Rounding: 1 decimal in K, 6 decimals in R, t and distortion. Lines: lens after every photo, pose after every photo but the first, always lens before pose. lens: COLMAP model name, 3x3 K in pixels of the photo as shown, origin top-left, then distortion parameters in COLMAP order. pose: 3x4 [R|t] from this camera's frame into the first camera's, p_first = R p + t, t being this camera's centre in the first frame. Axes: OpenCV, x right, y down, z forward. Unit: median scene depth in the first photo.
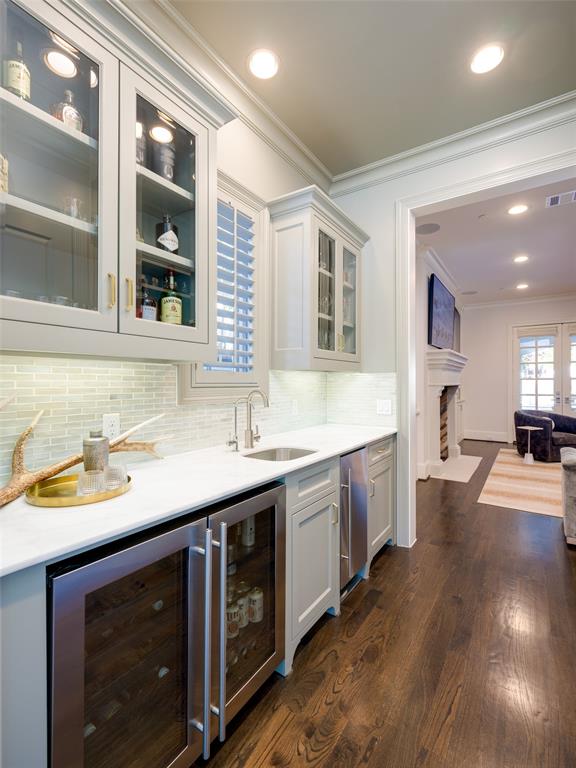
lens RADIAL K [[351.1, 0, 288.0], [0, 351.1, 384.0], [0, 0, 1]] dist [0.001559, 0.000539]
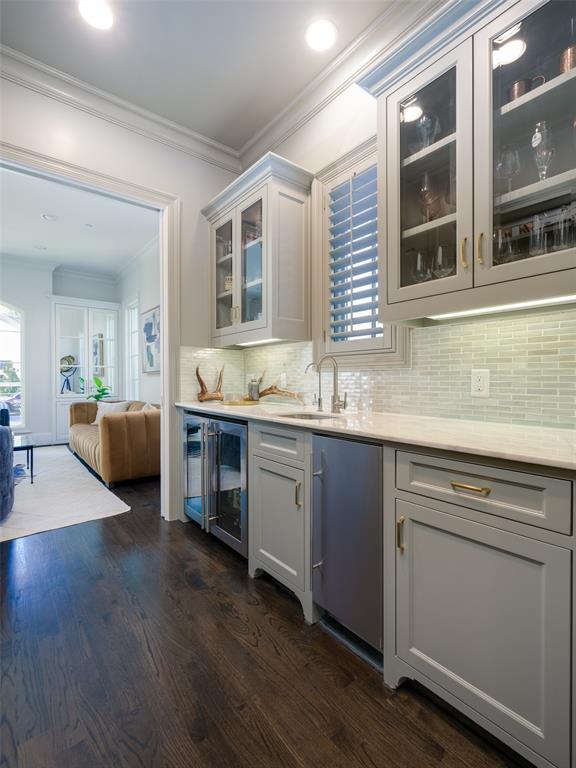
lens RADIAL K [[351.1, 0, 288.0], [0, 351.1, 384.0], [0, 0, 1]] dist [0.001559, 0.000539]
pose [[-0.280980, 0.004143, -0.959705, 0.989341], [-0.004958, 0.999971, 0.005768, 0.097897], [0.959701, 0.006379, -0.280952, 1.241707]]
